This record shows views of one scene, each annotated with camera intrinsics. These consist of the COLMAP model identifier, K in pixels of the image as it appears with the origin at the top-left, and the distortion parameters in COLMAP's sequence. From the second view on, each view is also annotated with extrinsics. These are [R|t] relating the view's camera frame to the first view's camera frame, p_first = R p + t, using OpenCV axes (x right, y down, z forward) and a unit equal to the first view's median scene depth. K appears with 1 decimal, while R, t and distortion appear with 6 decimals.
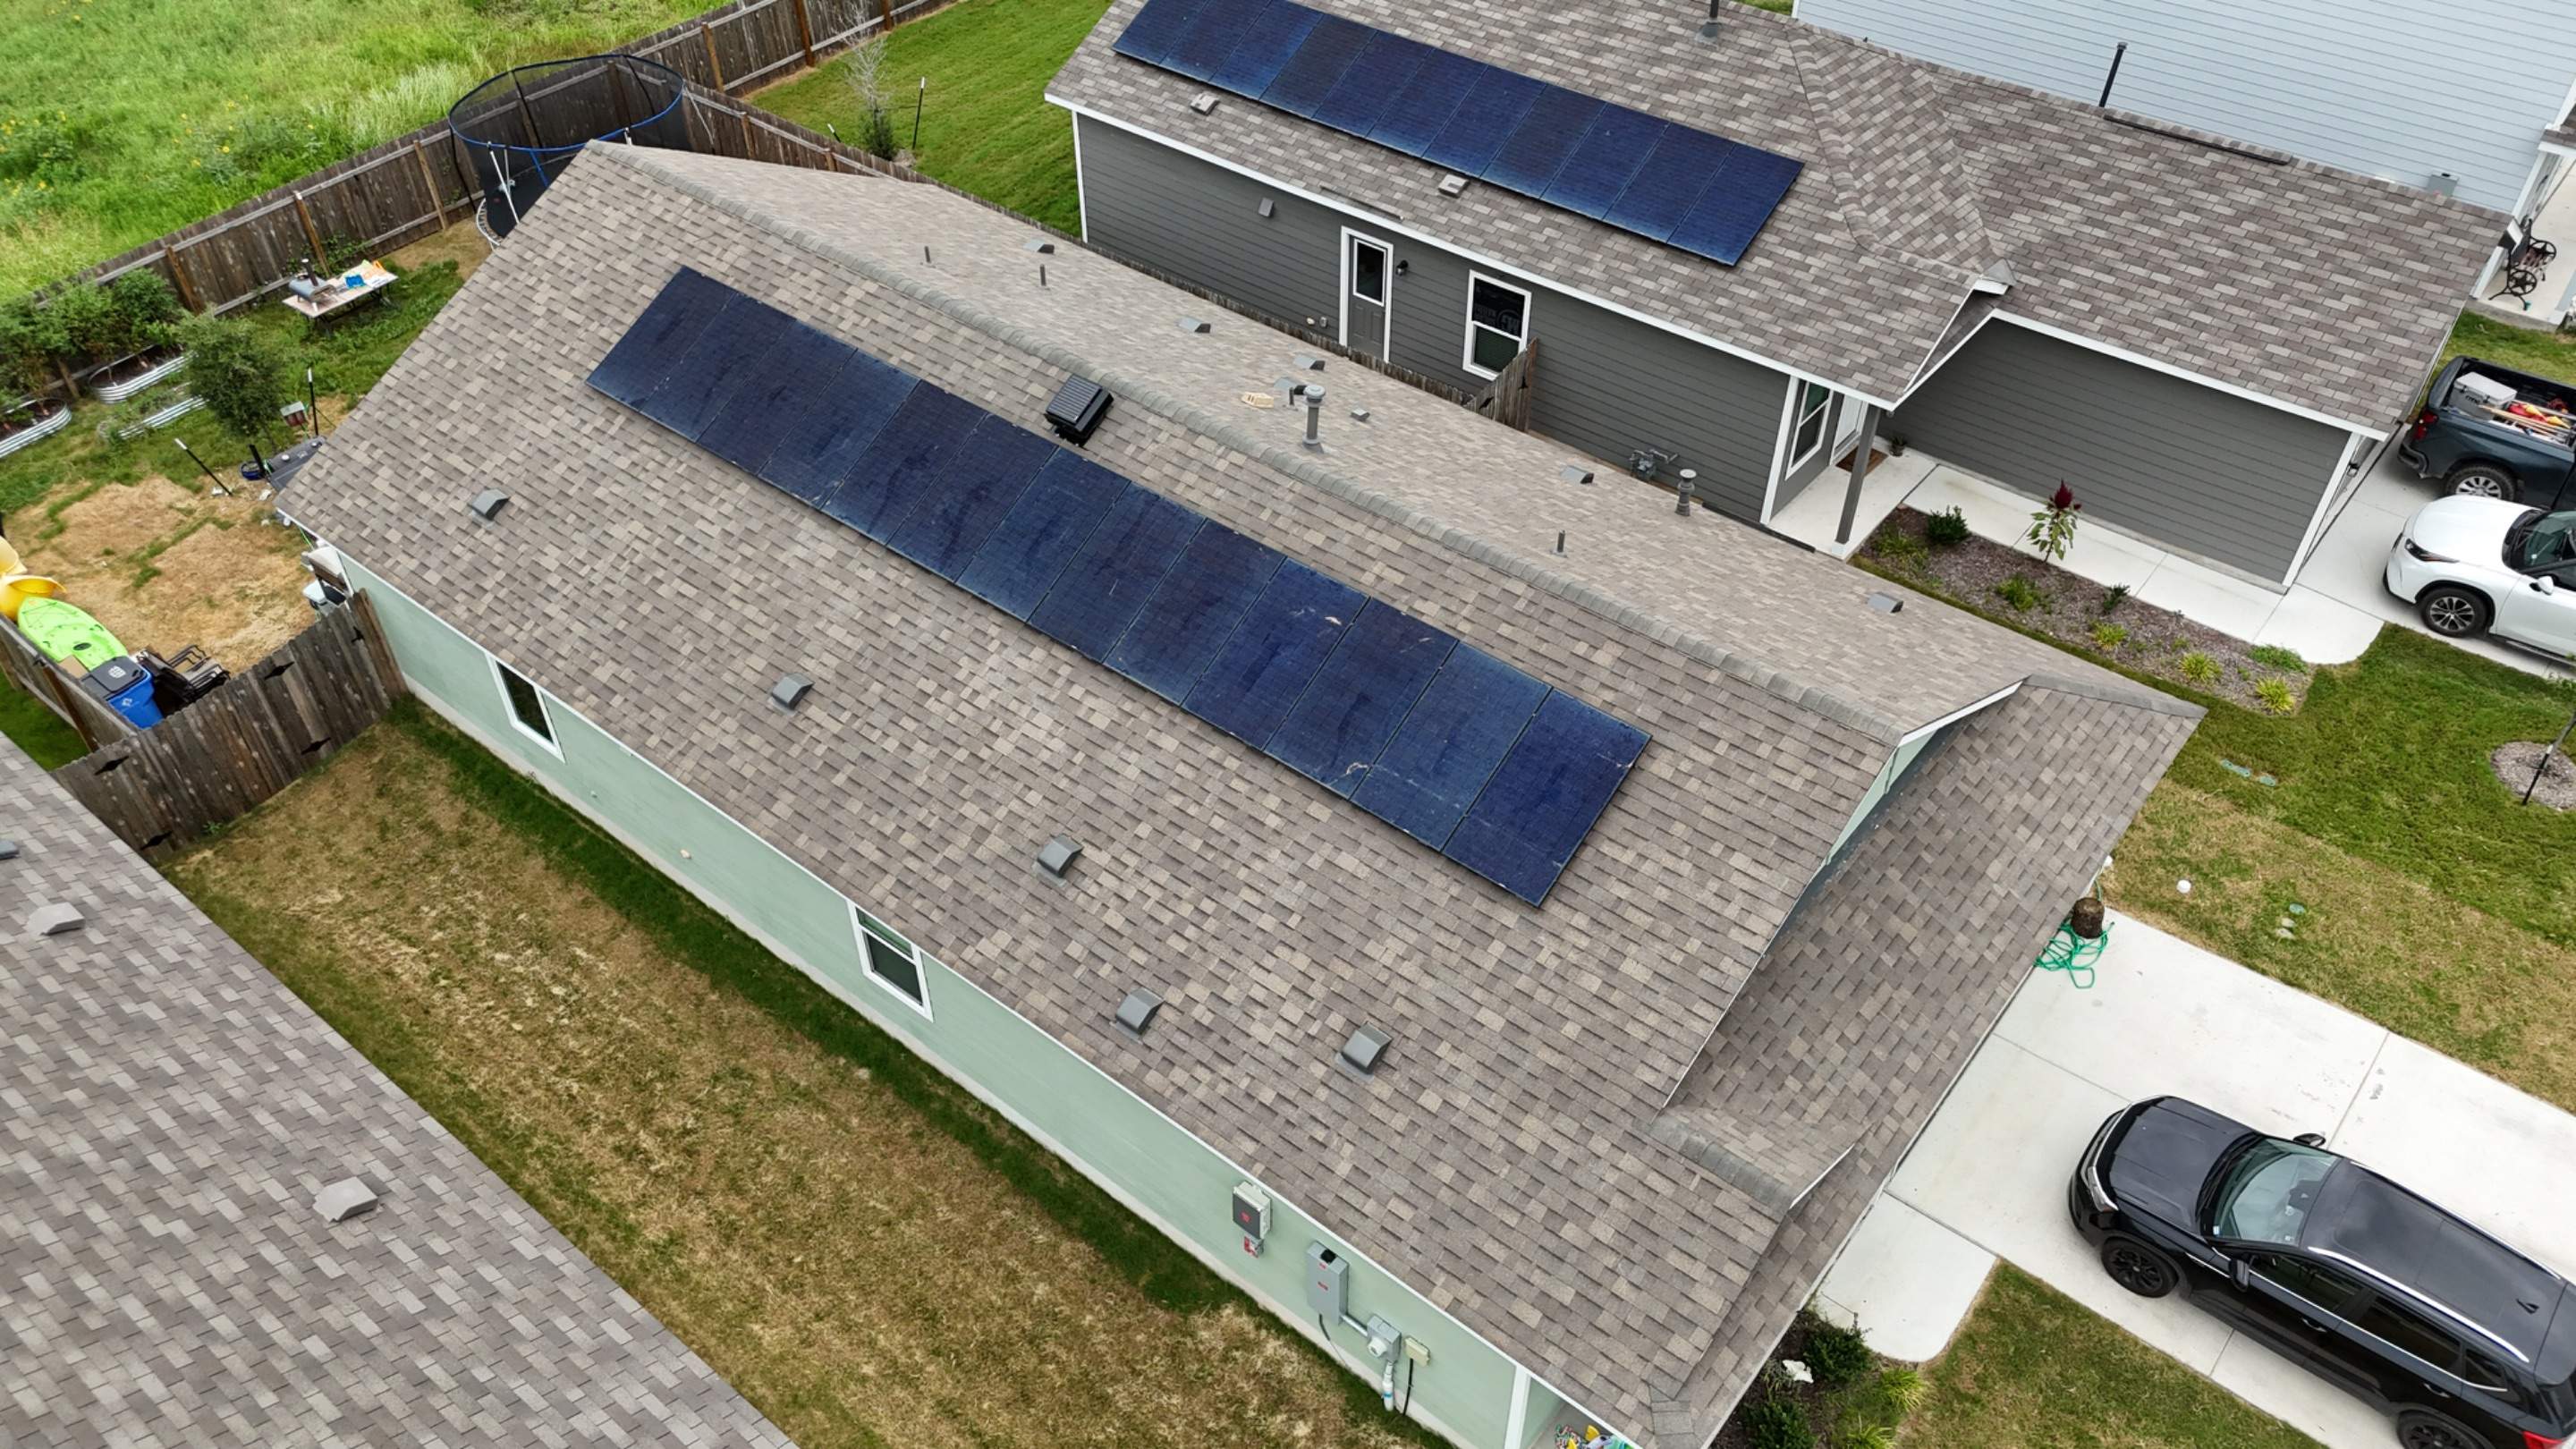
lens RADIAL K [[1901.7, 0, 1292.9], [0, 1901.7, 715.6], [0, 0, 1]] dist [0.071734, -0.067144]
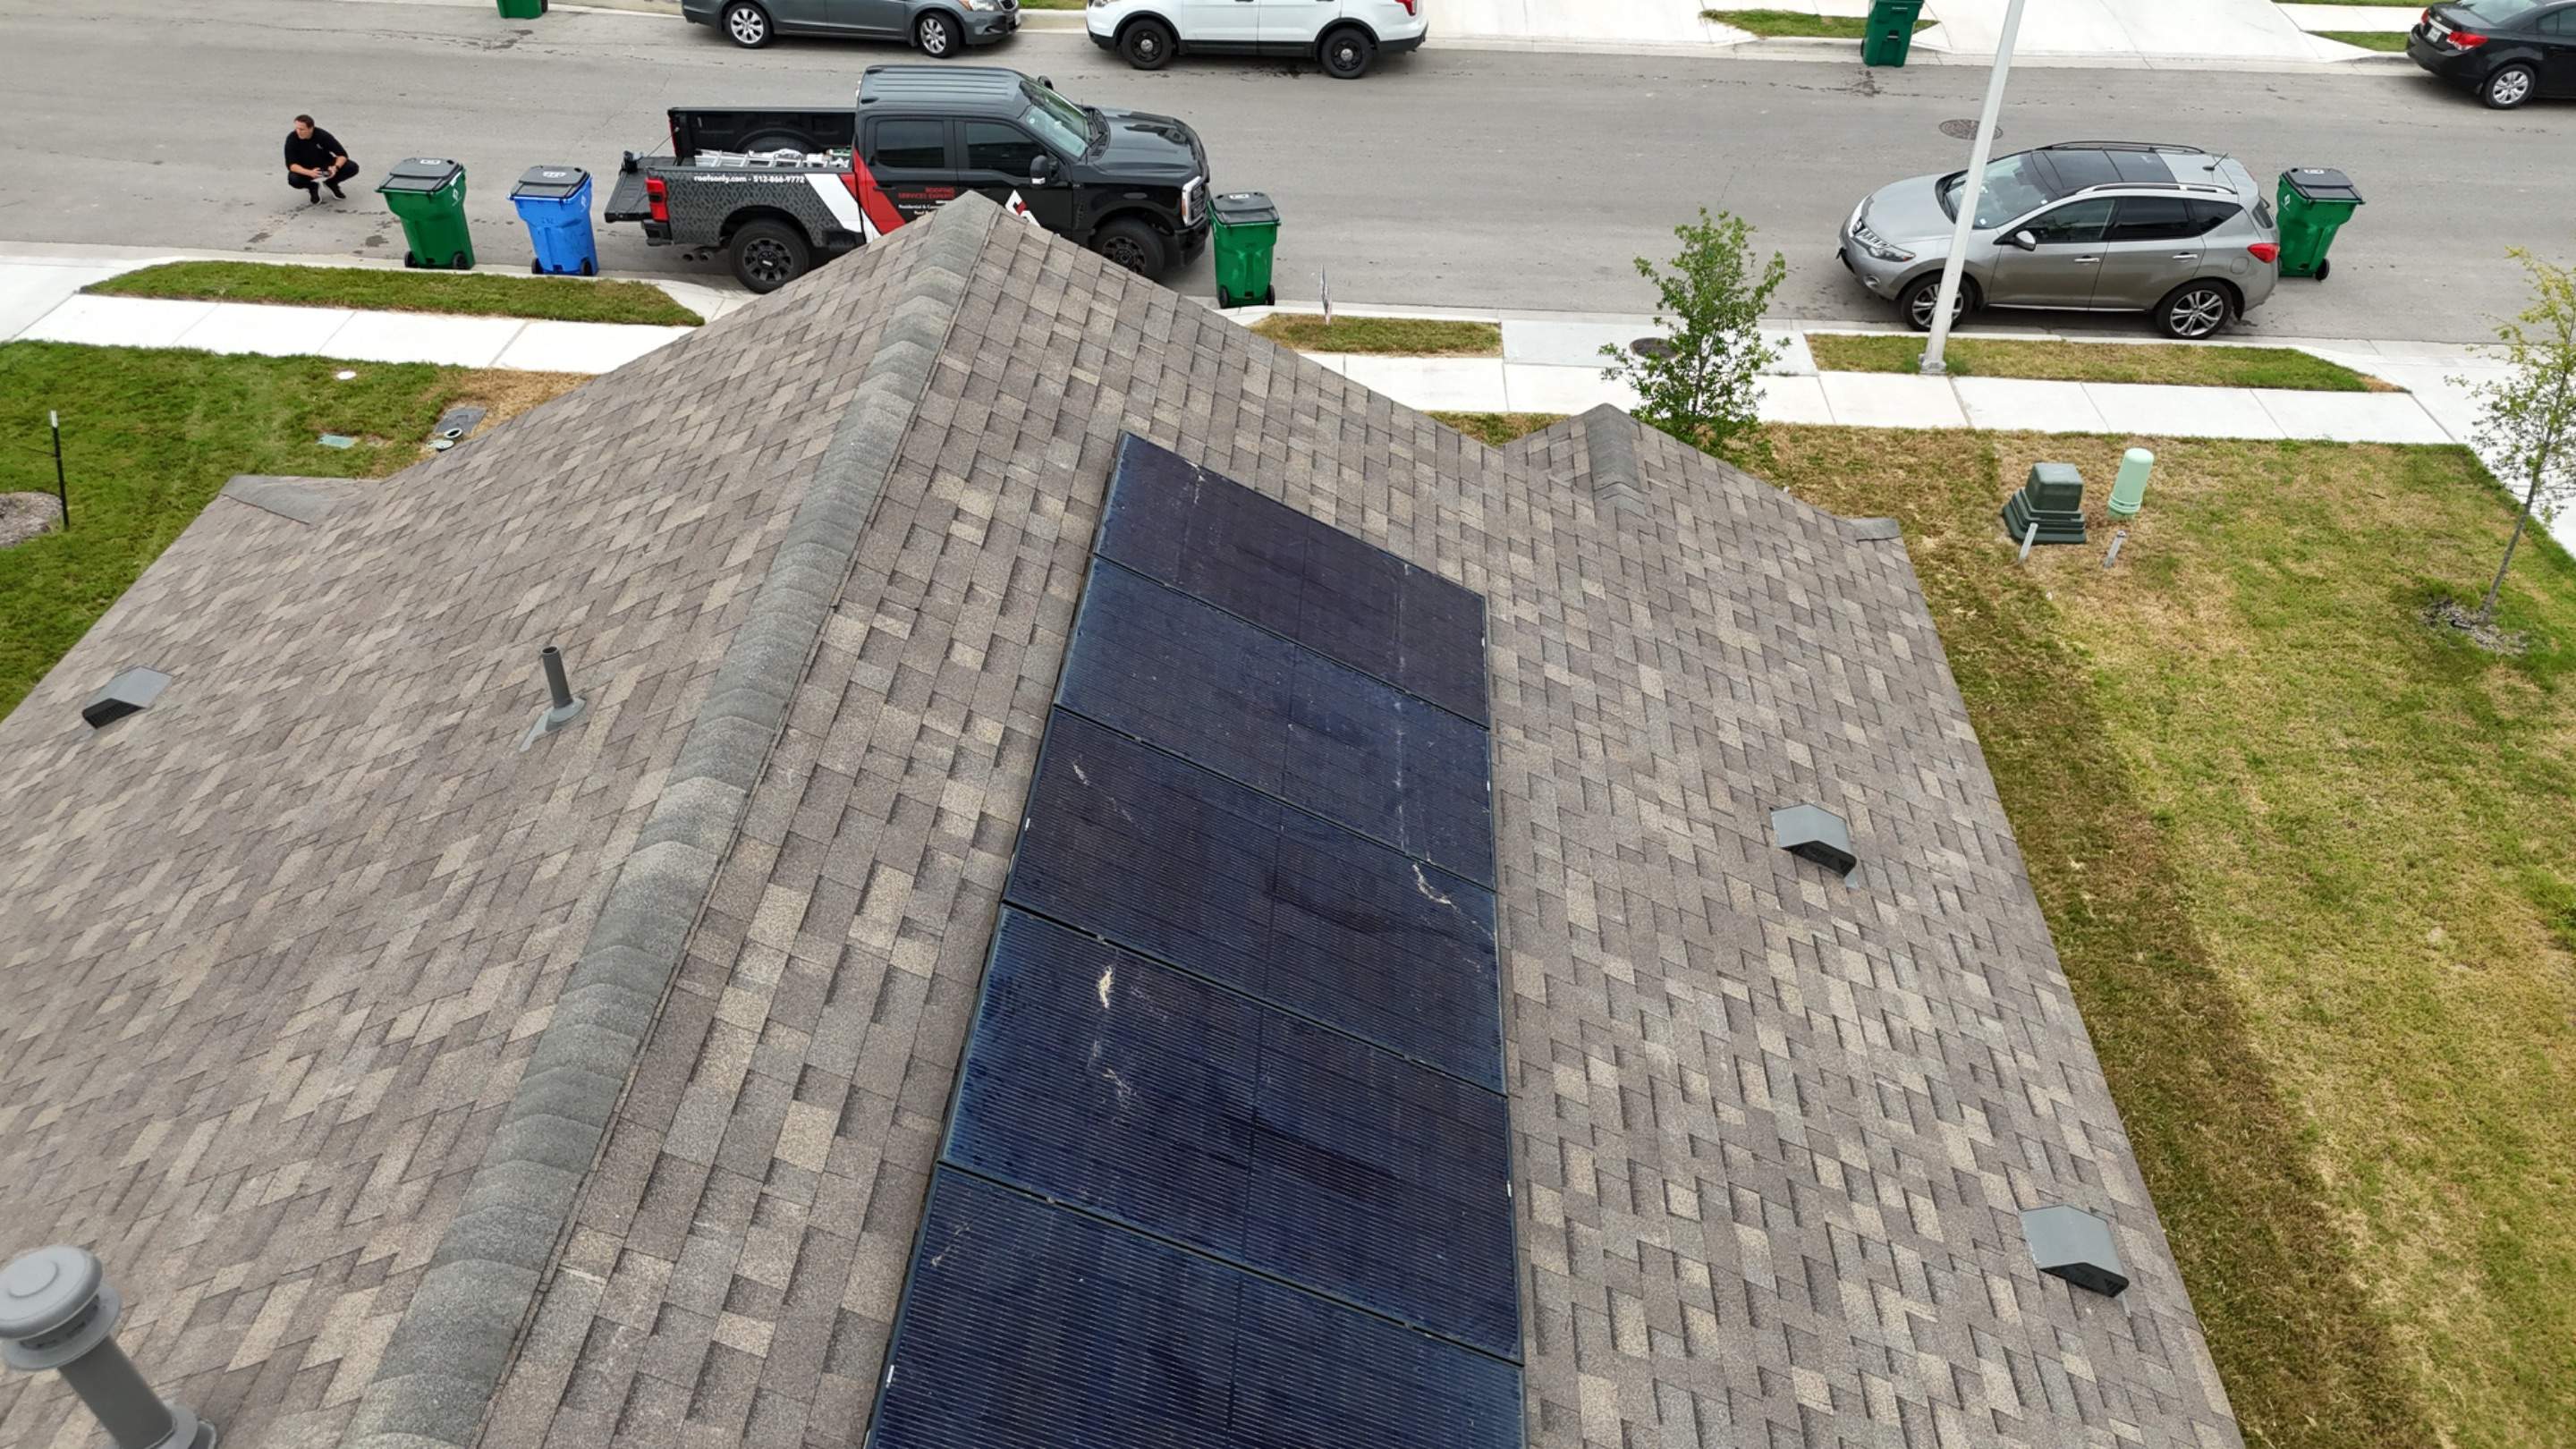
lens RADIAL K [[1901.7, 0, 1293.3], [0, 1901.7, 716.2], [0, 0, 1]] dist [0.071734, -0.067144]
pose [[-0.588917, -0.490482, 0.642343, -0.145215], [0.539771, 0.352840, 0.764298, -0.234945], [-0.601519, 0.796826, 0.056954, 0.718232]]
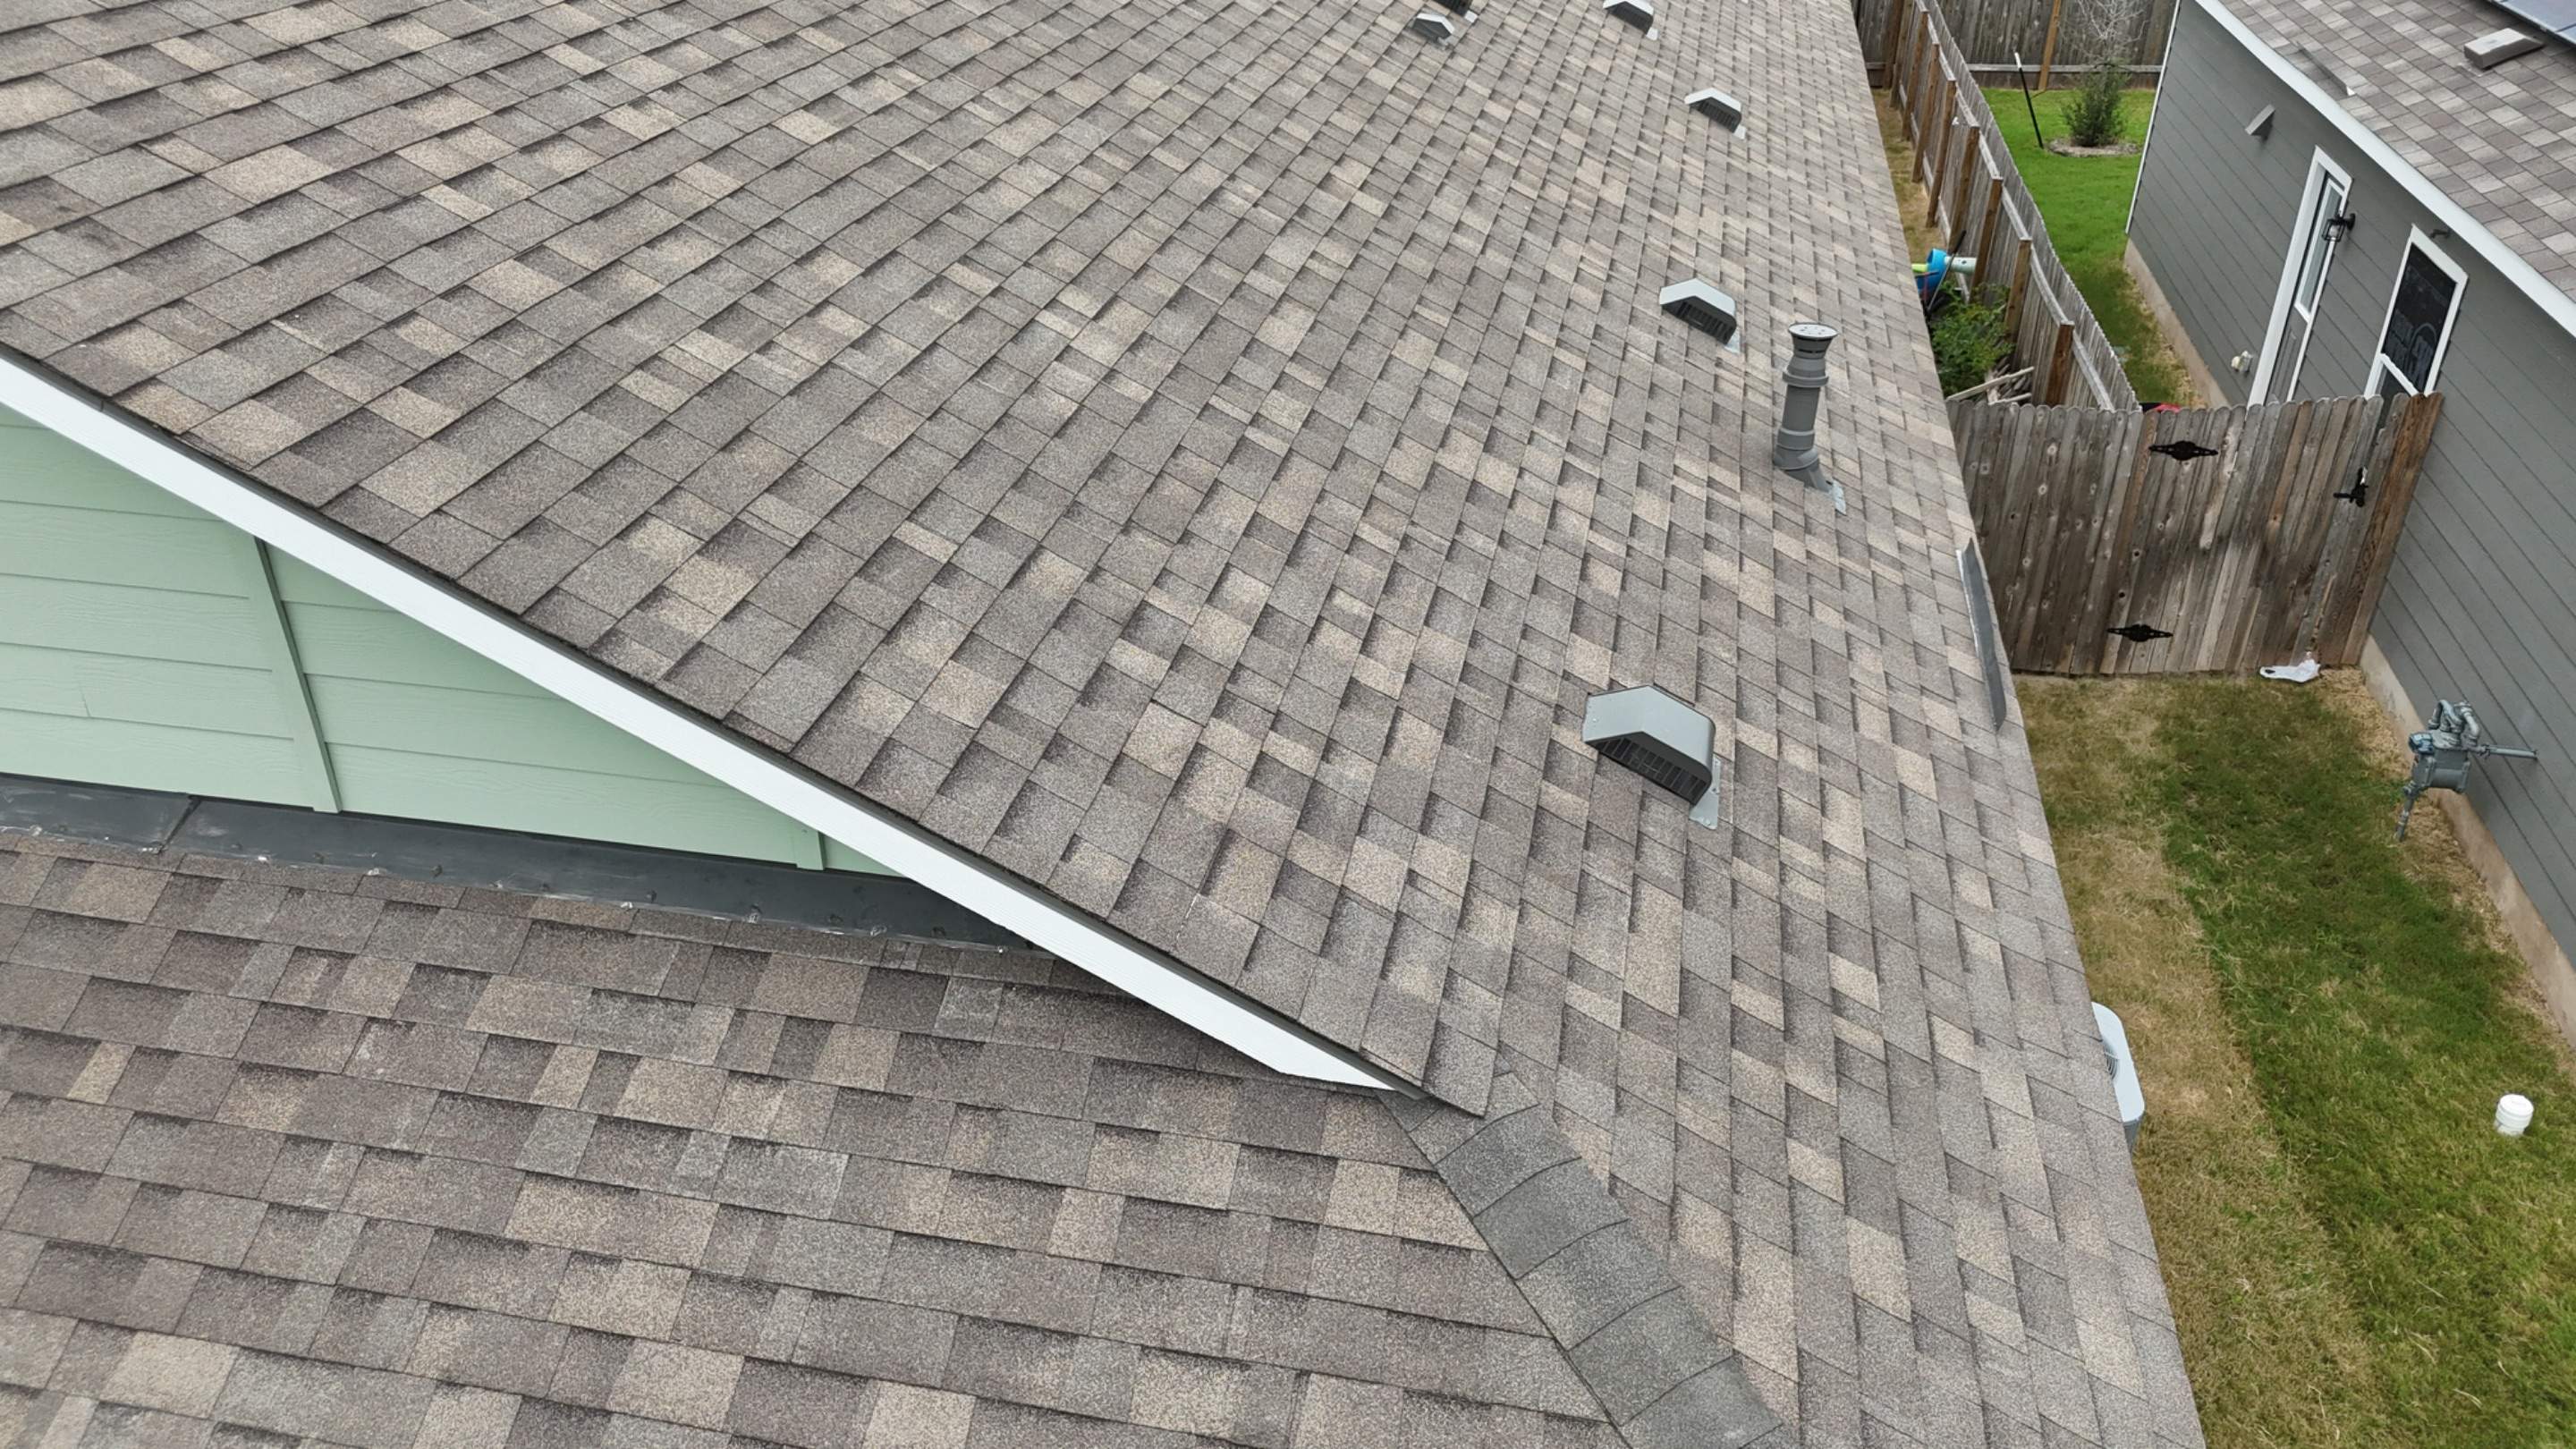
lens RADIAL K [[1901.7, 0, 1291.2], [0, 1901.7, 719.7], [0, 0, 1]] dist [0.071734, -0.067144]
pose [[0.454045, 0.442775, -0.773171, 0.429039], [-0.590575, 0.799322, 0.110935, -0.053712], [0.667132, 0.406246, 0.624419, 0.720967]]
